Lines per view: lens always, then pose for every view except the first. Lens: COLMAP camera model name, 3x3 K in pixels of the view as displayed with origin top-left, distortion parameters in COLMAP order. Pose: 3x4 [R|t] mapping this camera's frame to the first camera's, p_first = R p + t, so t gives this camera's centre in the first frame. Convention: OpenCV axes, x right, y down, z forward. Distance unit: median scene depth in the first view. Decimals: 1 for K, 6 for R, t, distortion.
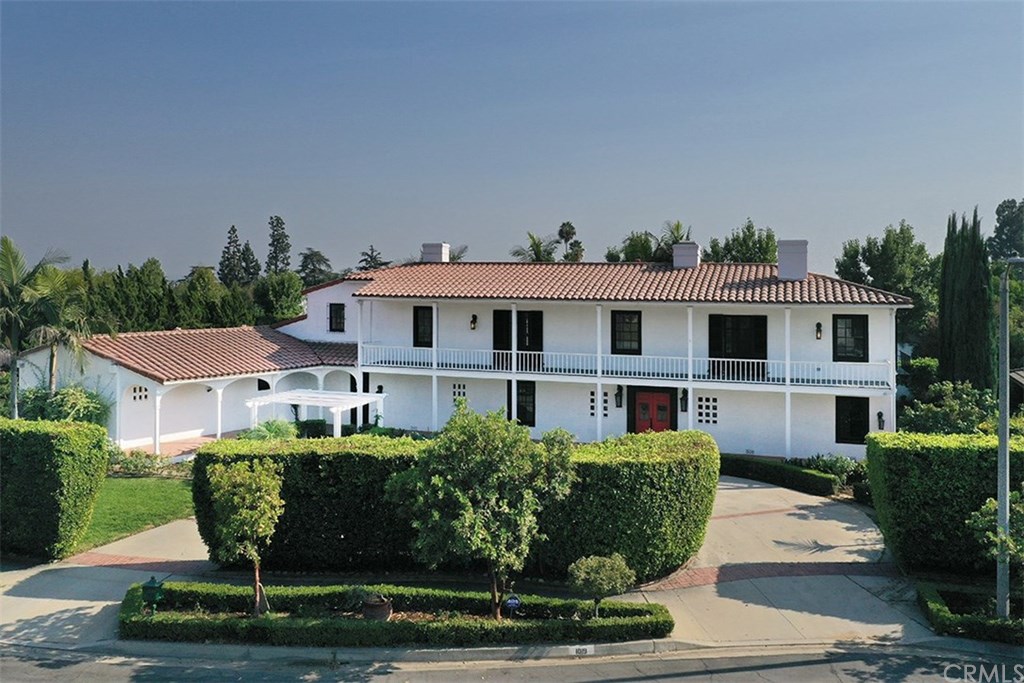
lens RADIAL K [[817.1, 0, 511.0], [0, 817.1, 346.8], [0, 0, 1]] dist [0.003172, 0.003507]
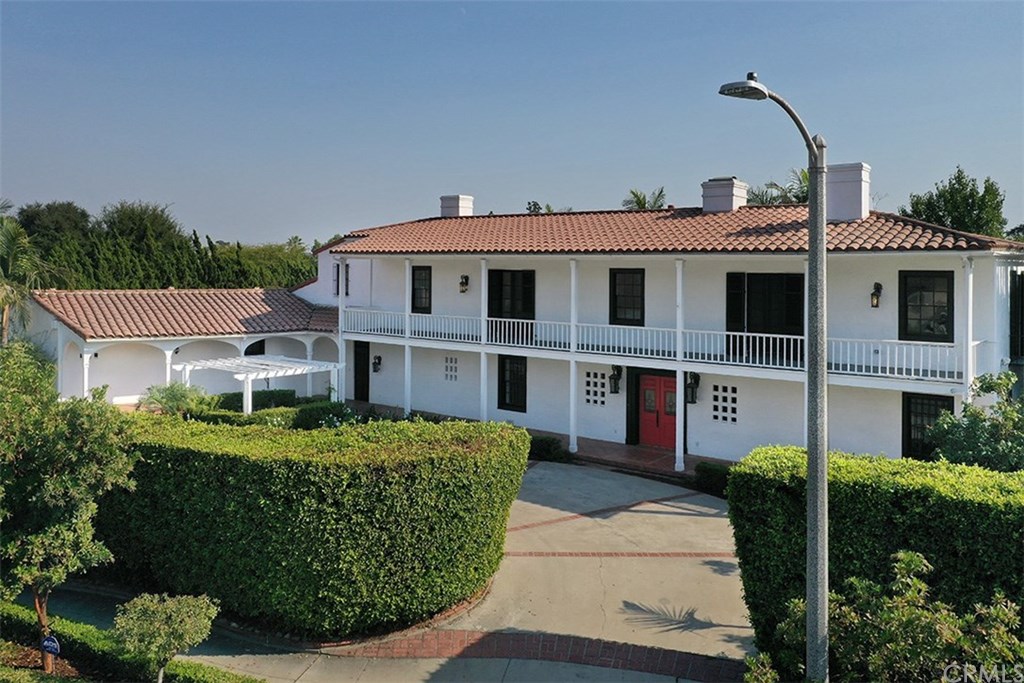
lens RADIAL K [[810.7, 0, 512.1], [0, 810.7, 335.4], [0, 0, 1]] dist [0.004863, 0.004101]
pose [[0.937785, 0.027375, -0.346135, 0.311733], [-0.026829, 0.999620, 0.006370, 0.017192], [0.346178, 0.003312, 0.938163, 0.251420]]
